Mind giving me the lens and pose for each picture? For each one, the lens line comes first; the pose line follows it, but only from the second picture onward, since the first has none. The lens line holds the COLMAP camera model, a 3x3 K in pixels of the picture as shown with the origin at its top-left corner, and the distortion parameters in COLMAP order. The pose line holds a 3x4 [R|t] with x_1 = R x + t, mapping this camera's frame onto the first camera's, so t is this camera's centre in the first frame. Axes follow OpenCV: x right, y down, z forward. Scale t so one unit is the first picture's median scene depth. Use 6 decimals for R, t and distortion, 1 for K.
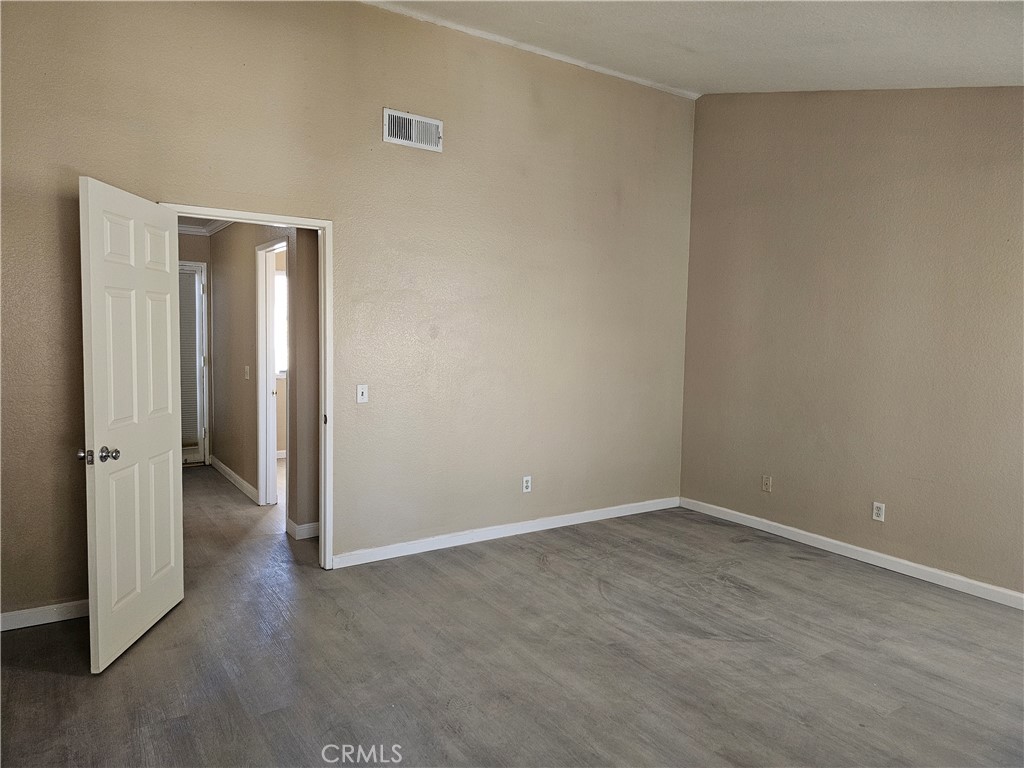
lens RADIAL K [[681.9, 0, 523.6], [0, 681.9, 354.9], [0, 0, 1]] dist [0.065043, -0.047867]
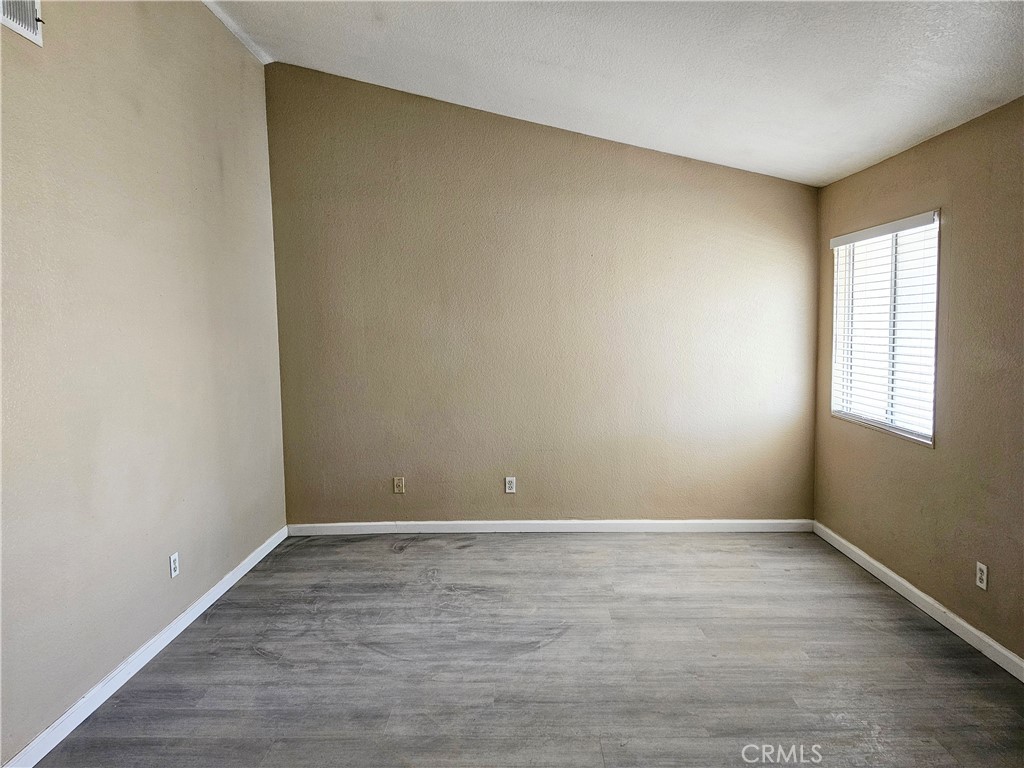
lens RADIAL K [[681.9, 0, 500.1], [0, 681.9, 362.3], [0, 0, 1]] dist [0.065043, -0.047867]
pose [[0.586365, -0.078162, 0.806267, -0.414656], [0.061479, 0.996757, 0.051918, -0.037666], [-0.807711, 0.019126, 0.589269, 0.367485]]
